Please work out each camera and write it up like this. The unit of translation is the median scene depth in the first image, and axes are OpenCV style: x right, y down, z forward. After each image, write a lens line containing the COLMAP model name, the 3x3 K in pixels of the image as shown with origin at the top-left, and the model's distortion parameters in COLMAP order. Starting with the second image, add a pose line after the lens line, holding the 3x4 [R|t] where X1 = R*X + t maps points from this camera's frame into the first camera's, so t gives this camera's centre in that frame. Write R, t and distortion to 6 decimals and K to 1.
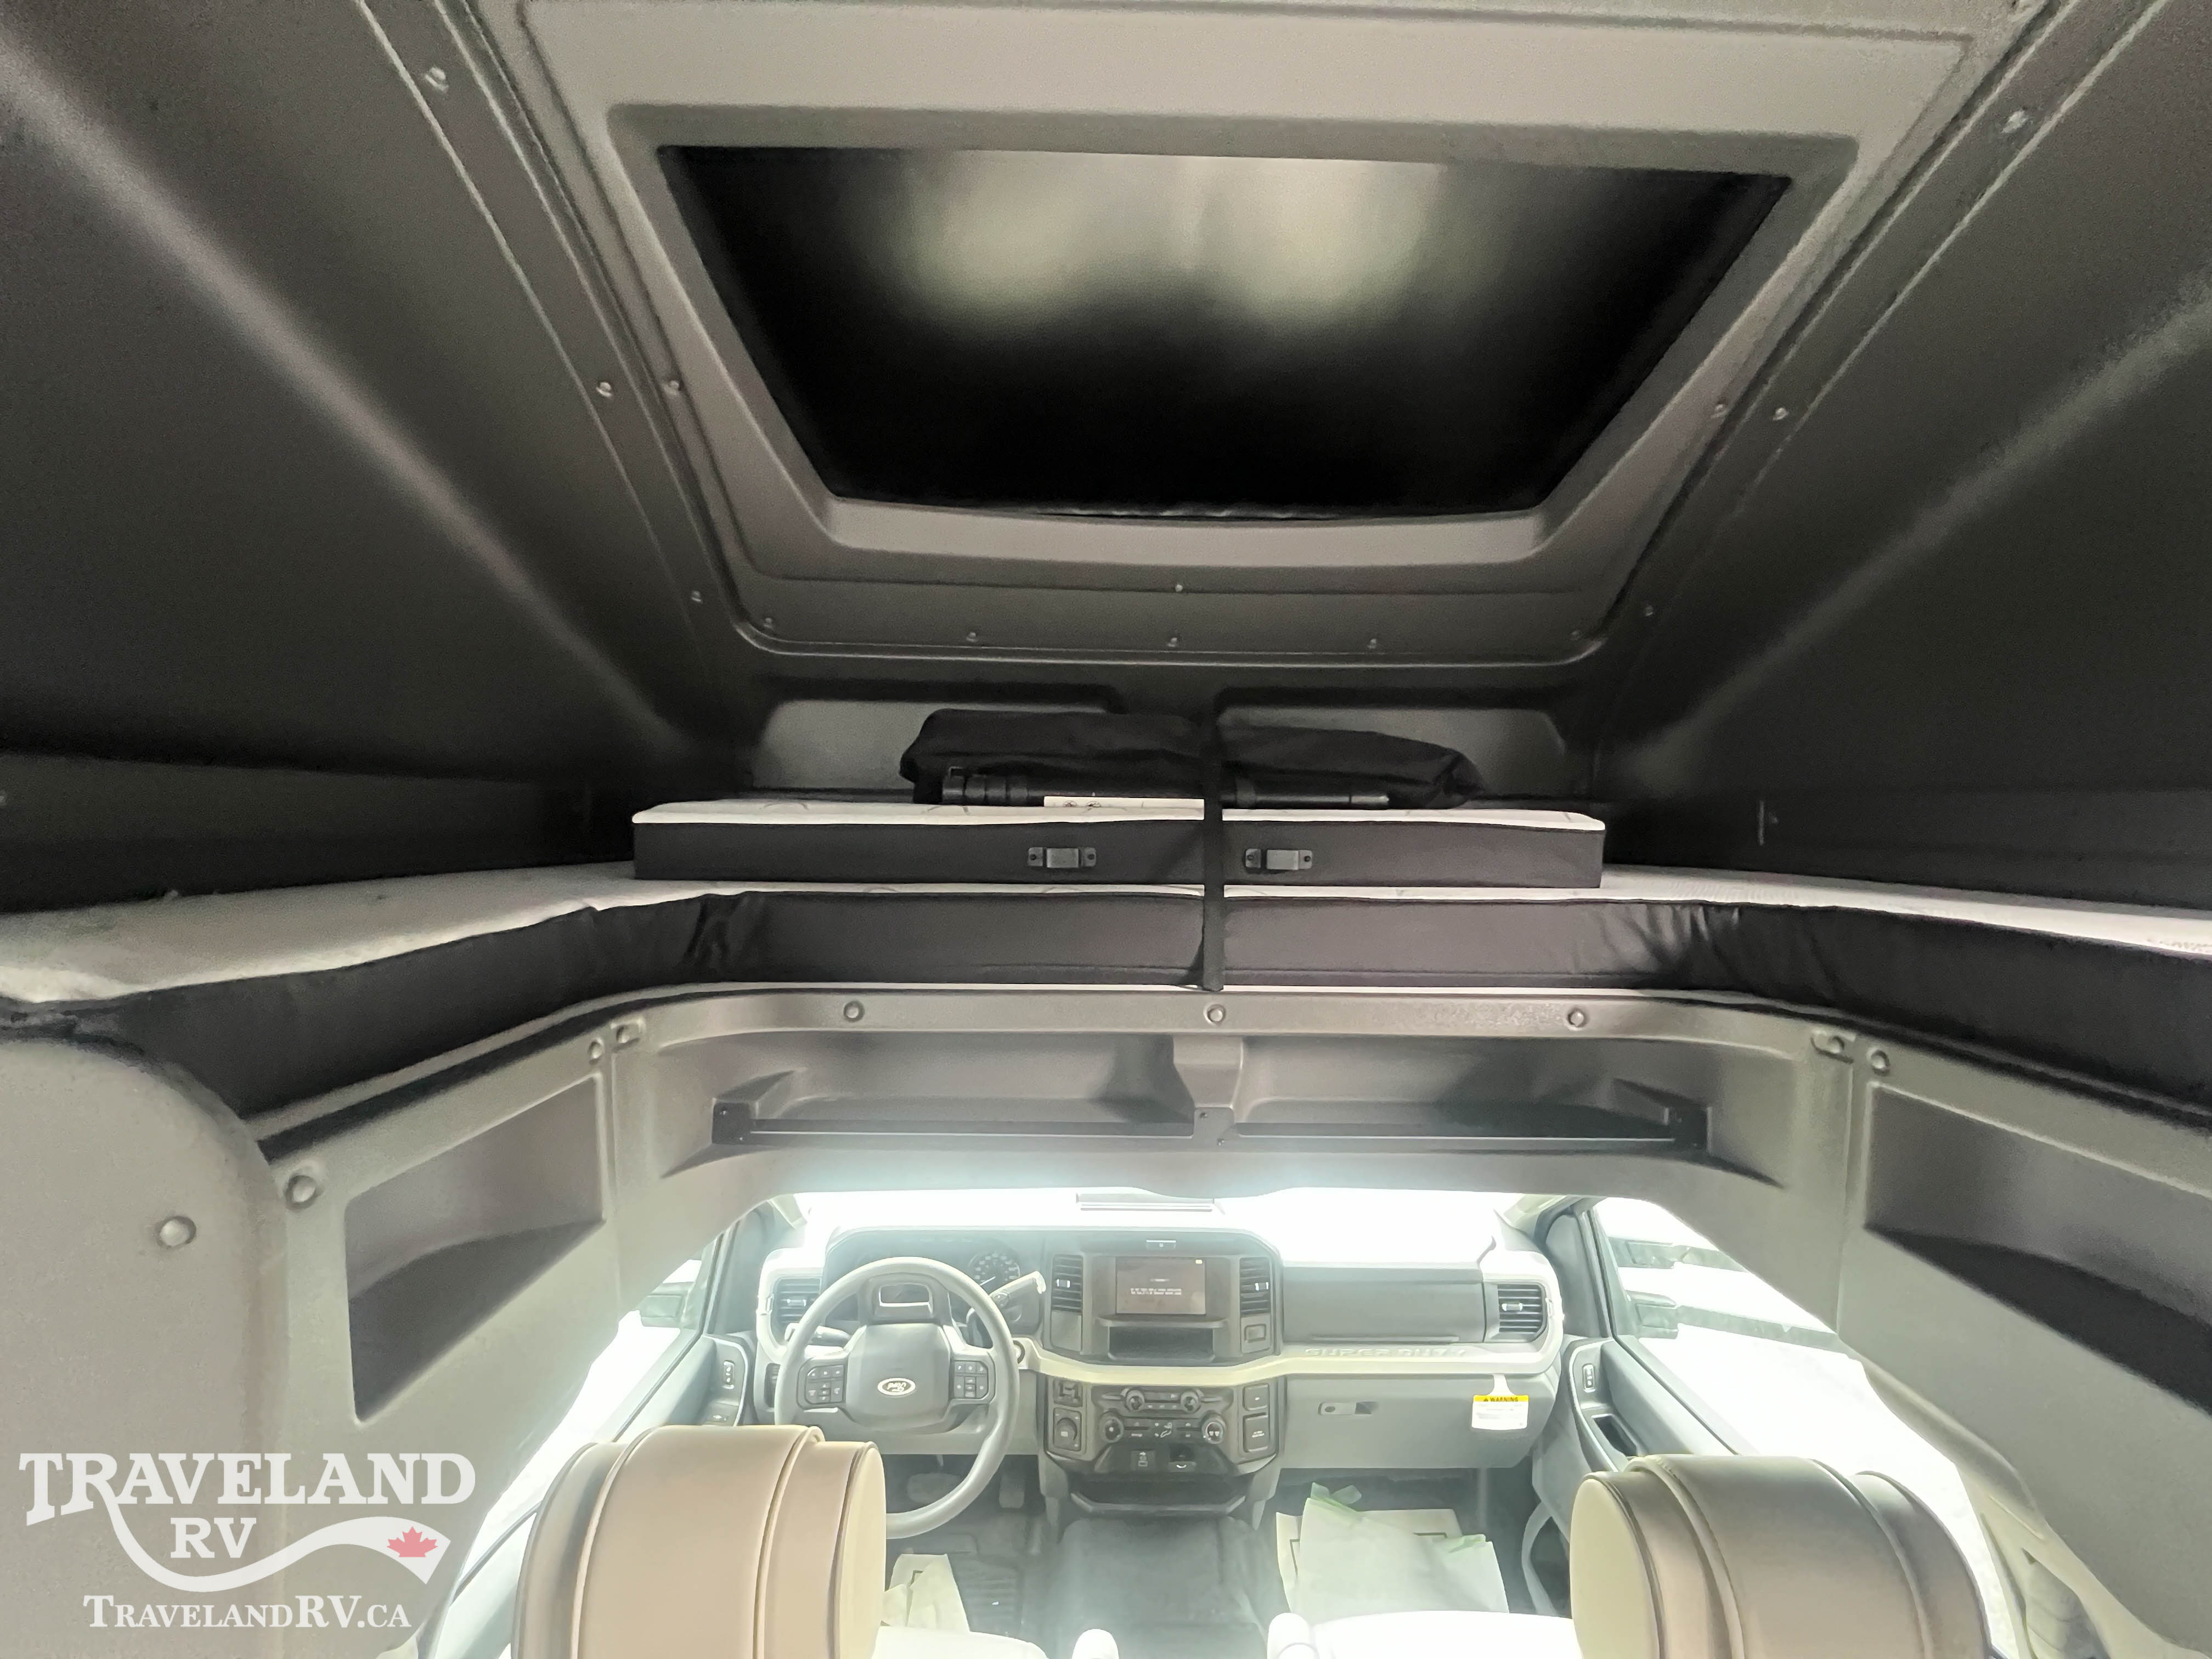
lens RADIAL K [[885.1, 0, 1103.3], [0, 885.1, 828.7], [0, 0, 1]] dist [-0.001344, 0.000314]
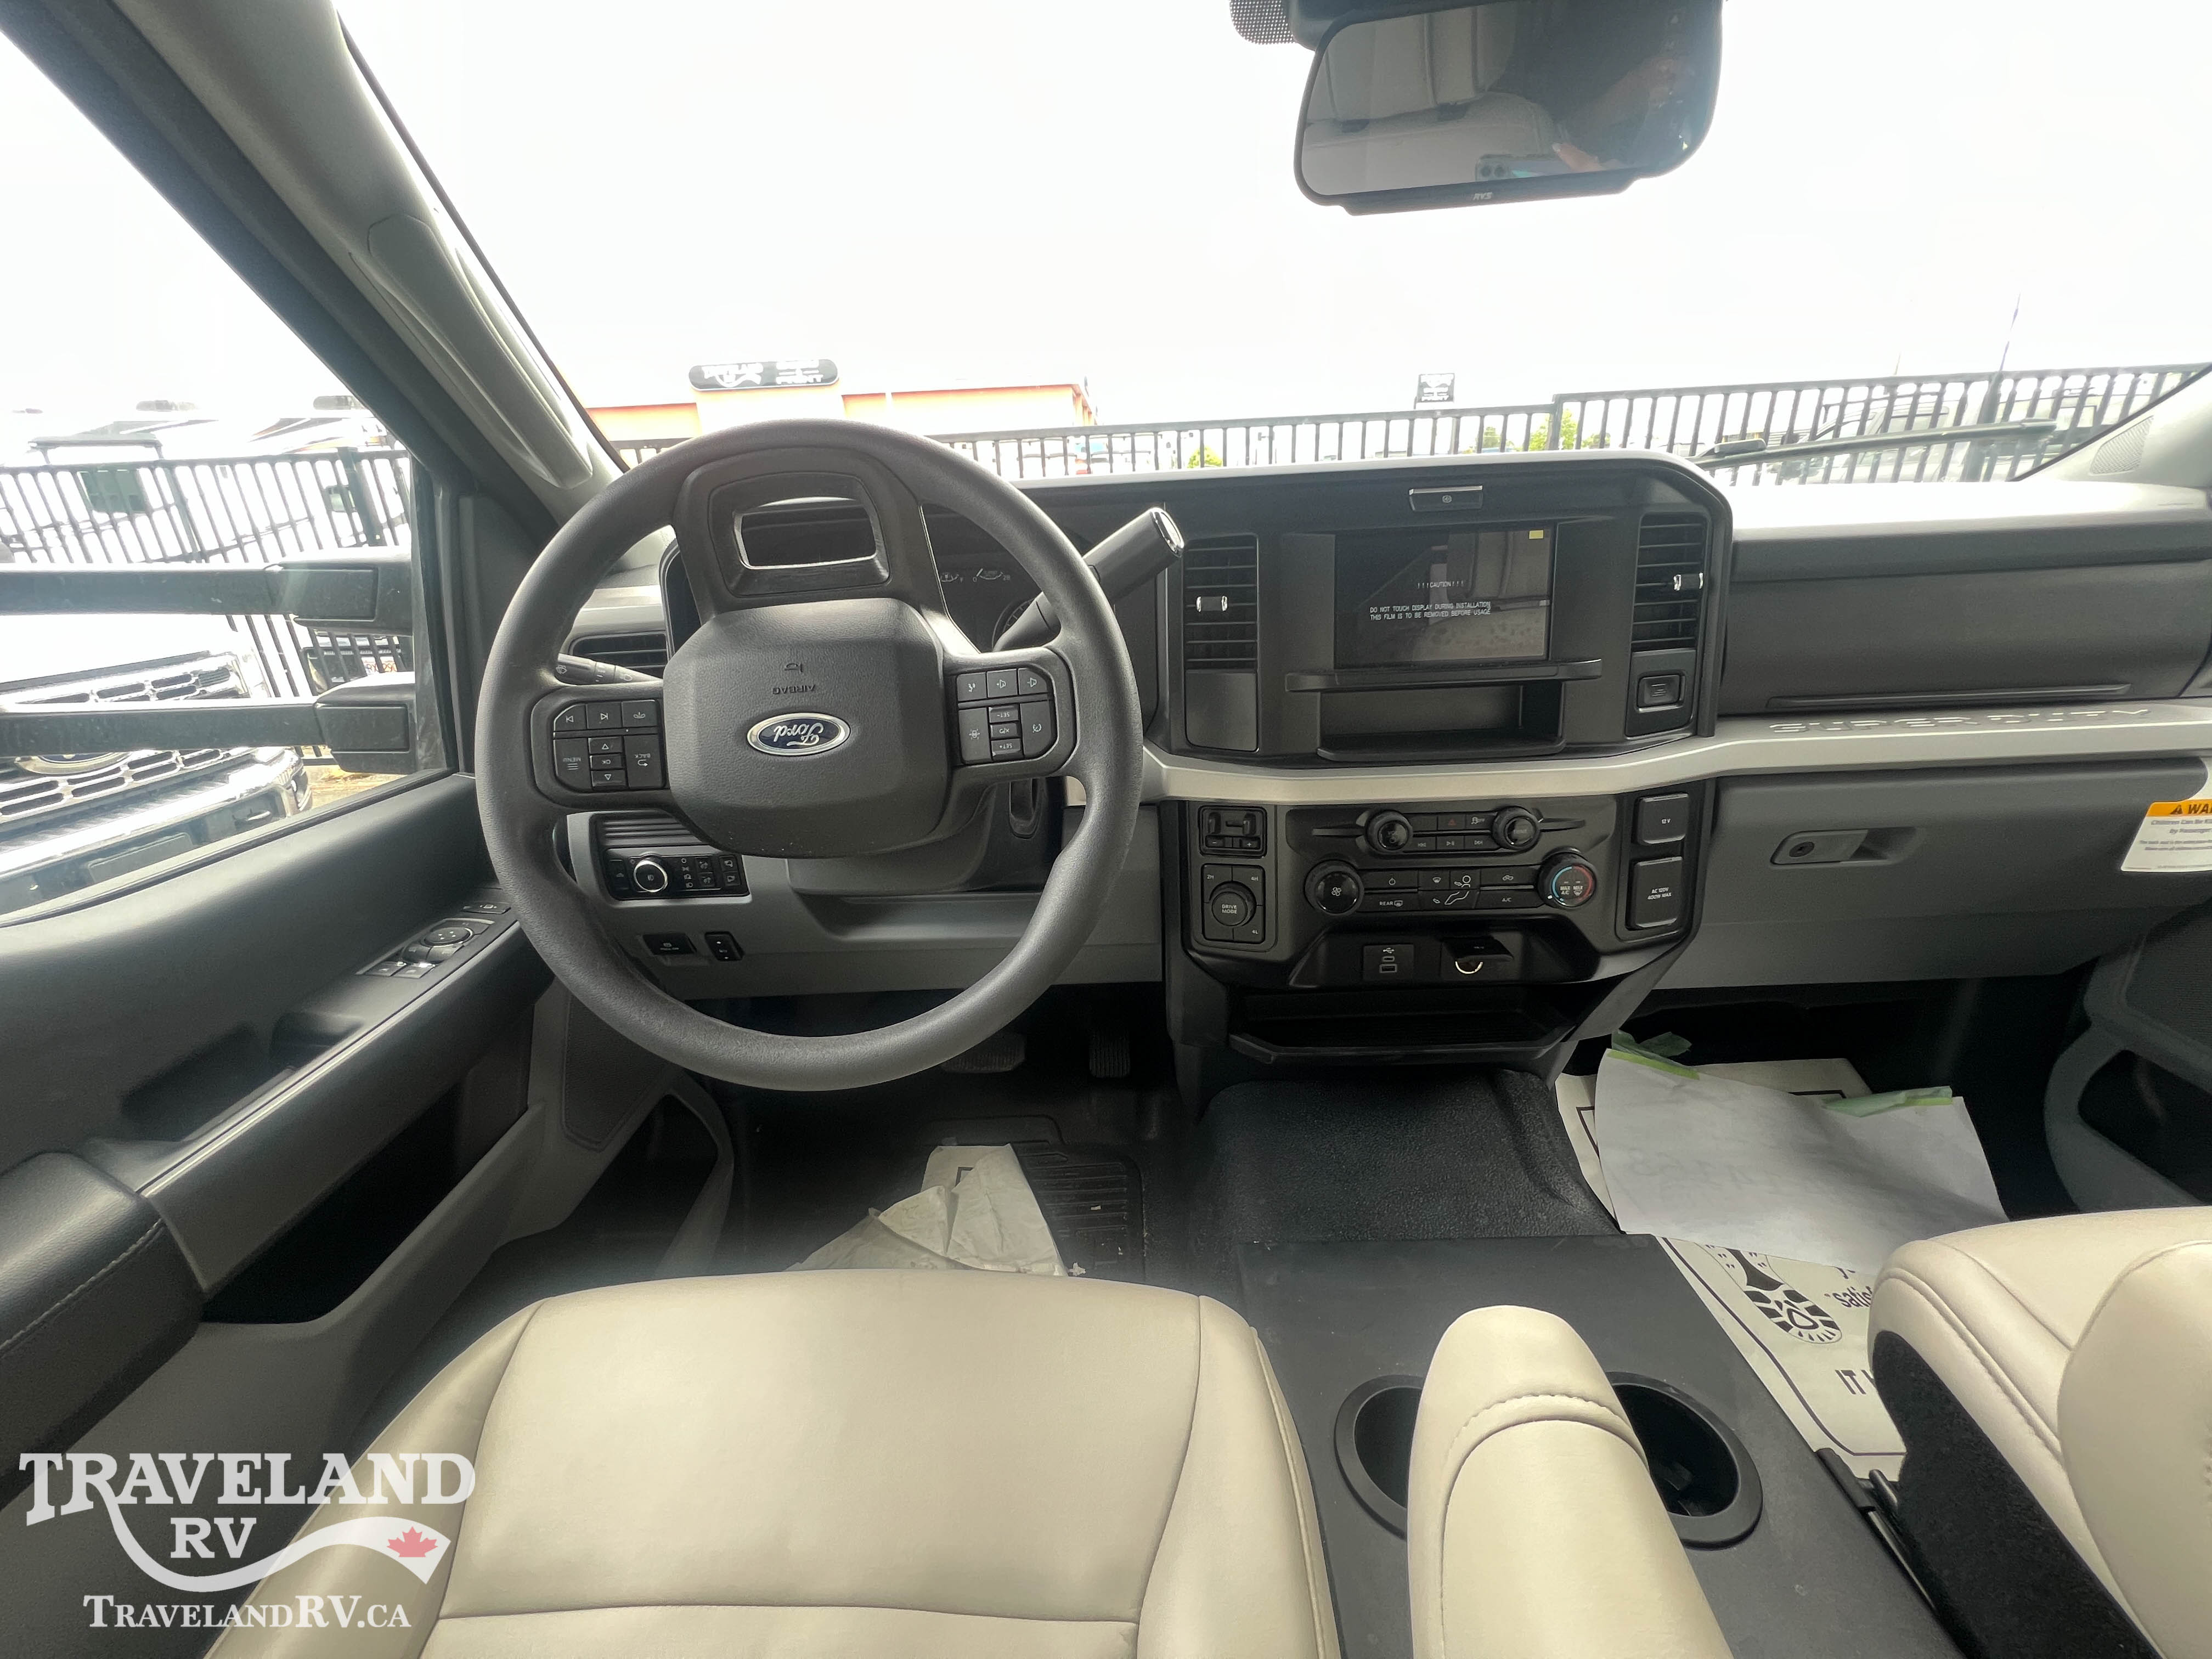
lens RADIAL K [[885.1, 0, 1105.2], [0, 885.1, 824.8], [0, 0, 1]] dist [-0.001344, 0.000314]
pose [[0.997759, -0.046787, -0.047825, -0.083679], [0.059606, 0.946283, 0.317799, 0.490699], [0.030387, -0.319937, 0.946951, 0.574662]]
